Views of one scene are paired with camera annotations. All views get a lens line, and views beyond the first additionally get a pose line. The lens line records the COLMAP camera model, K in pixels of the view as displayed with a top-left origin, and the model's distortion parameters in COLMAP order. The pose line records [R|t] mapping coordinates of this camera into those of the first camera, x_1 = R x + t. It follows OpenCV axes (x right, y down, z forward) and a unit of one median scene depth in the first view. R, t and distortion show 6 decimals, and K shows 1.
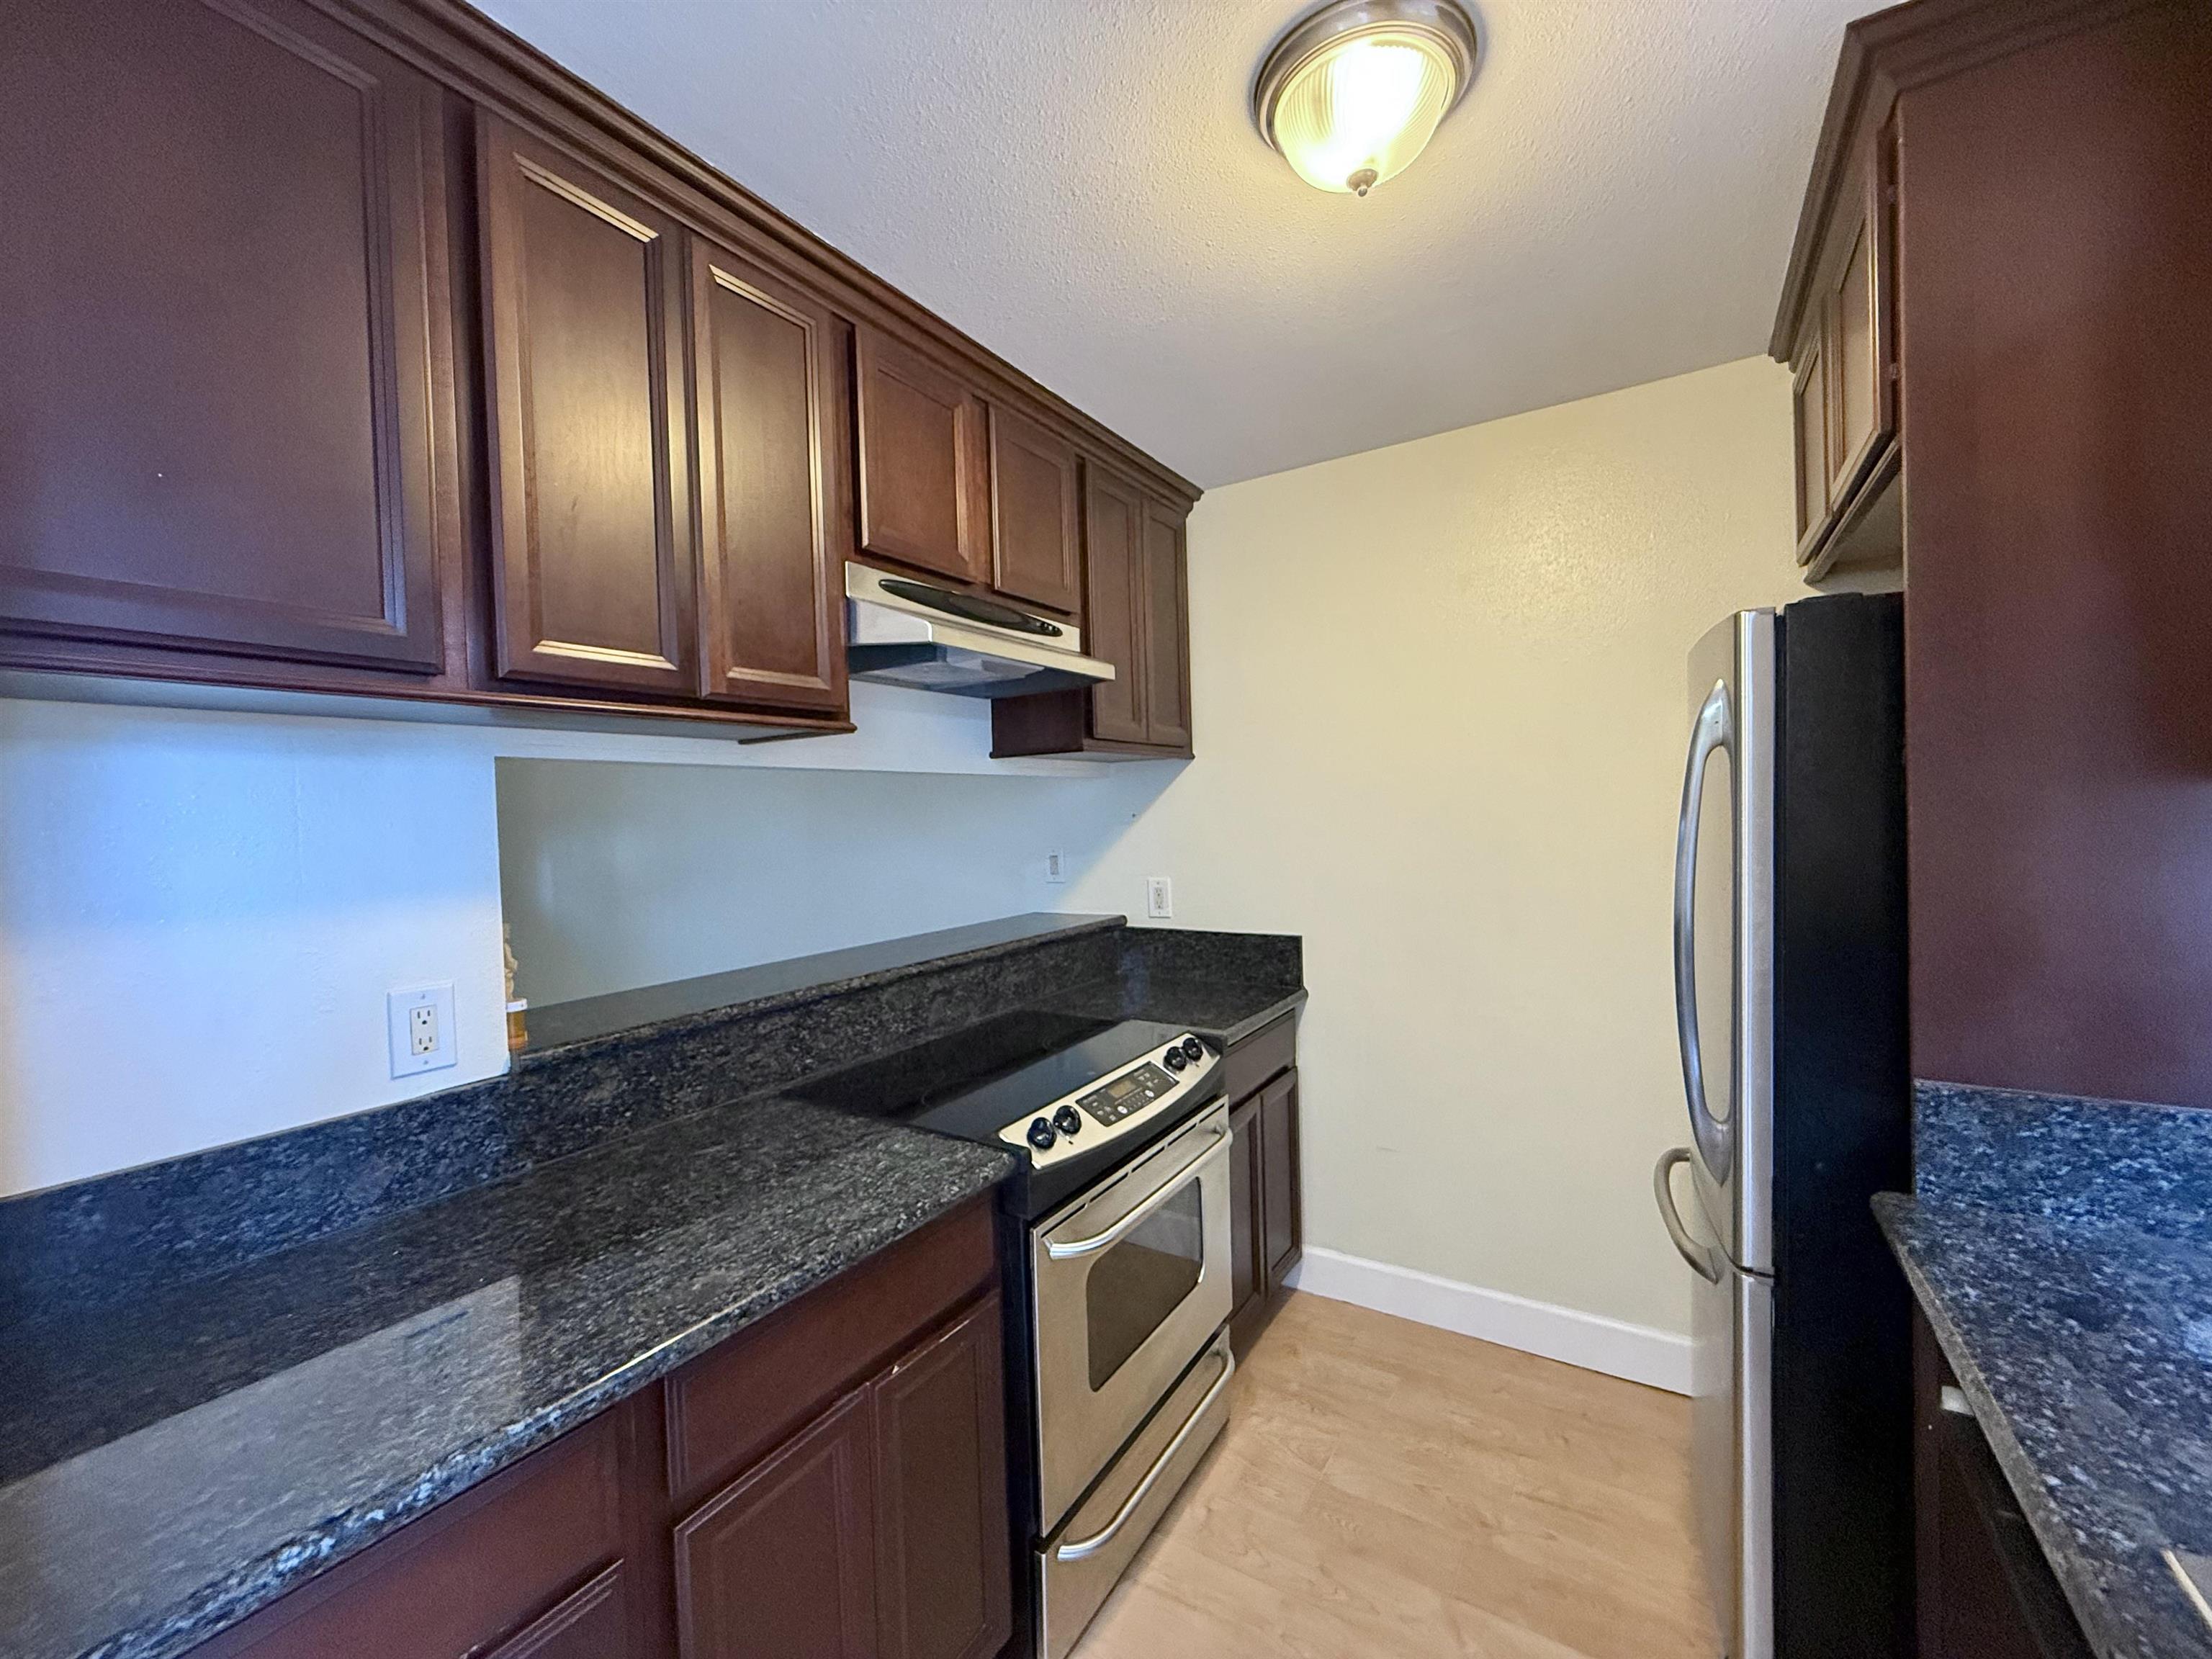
lens RADIAL K [[900.9, 0, 1082.6], [0, 900.9, 826.0], [0, 0, 1]] dist [0.000643, 0.000224]
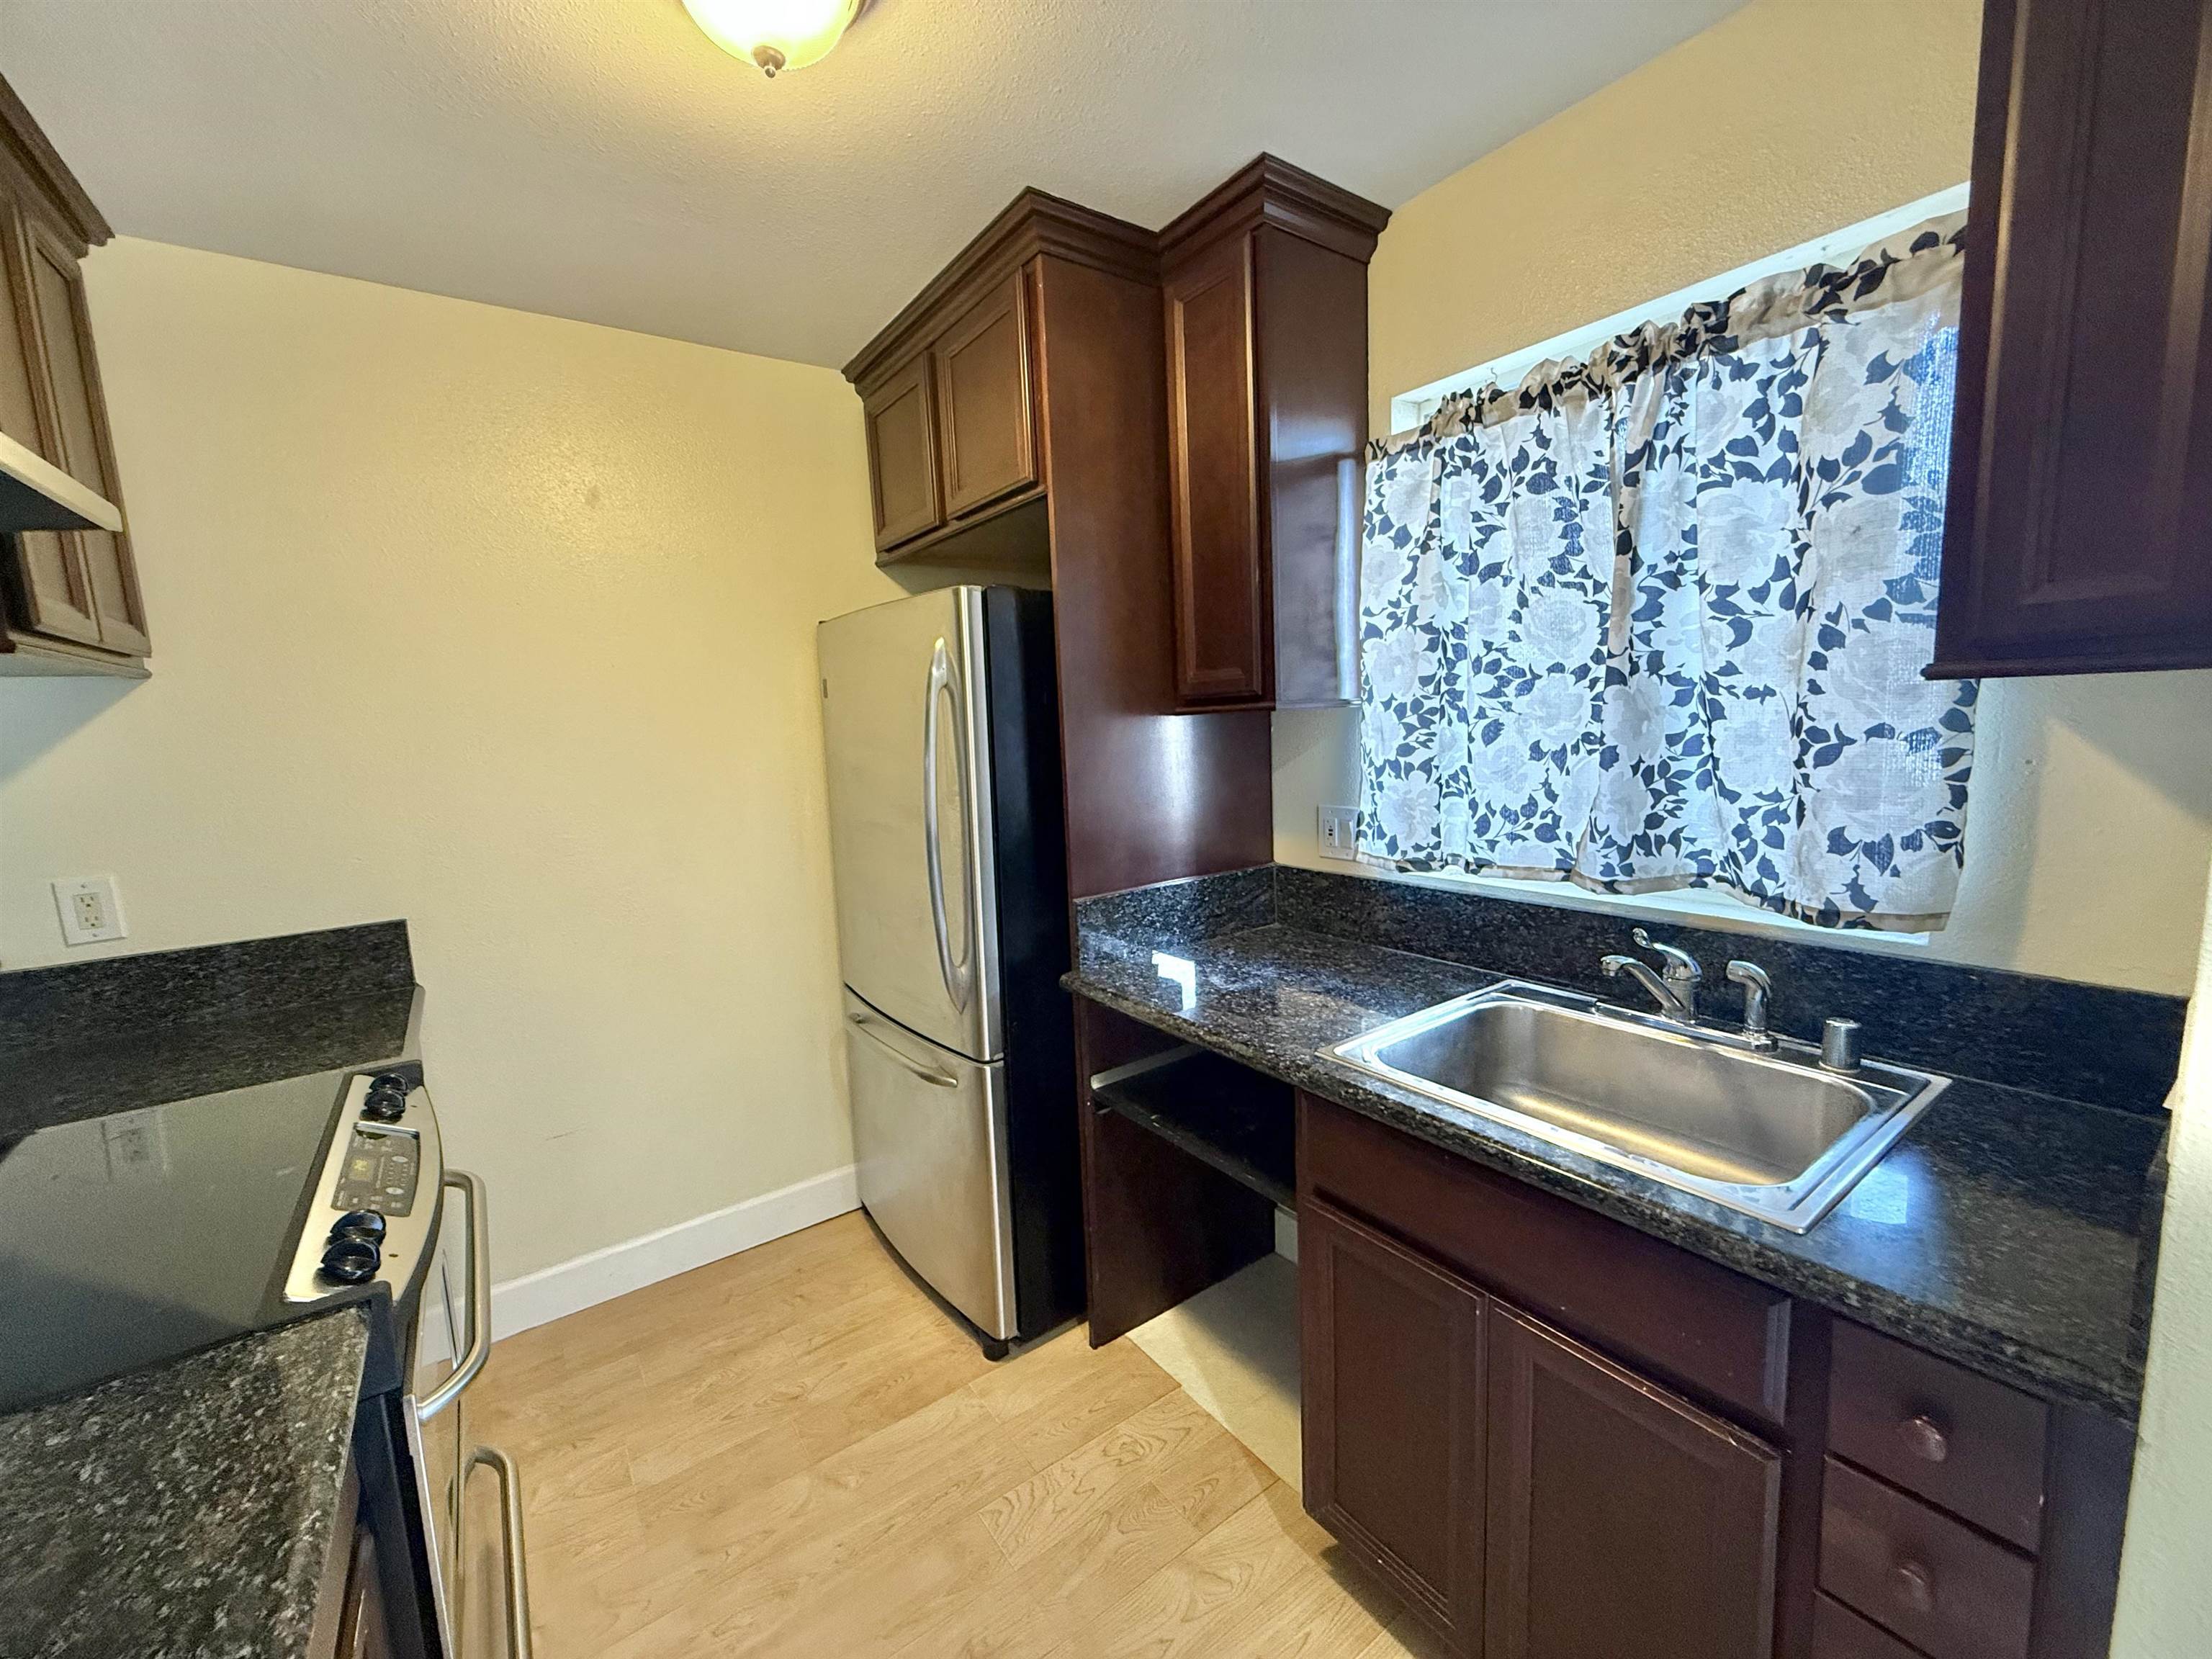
lens RADIAL K [[908.0, 0, 1106.0], [0, 908.0, 829.5], [0, 0, 1]] dist [-0.000388, -0.000593]
pose [[0.349865, -0.104481, 0.930956, -0.379428], [0.048414, 0.994450, 0.093412, 0.005034], [-0.935548, 0.012390, 0.352981, 0.252924]]
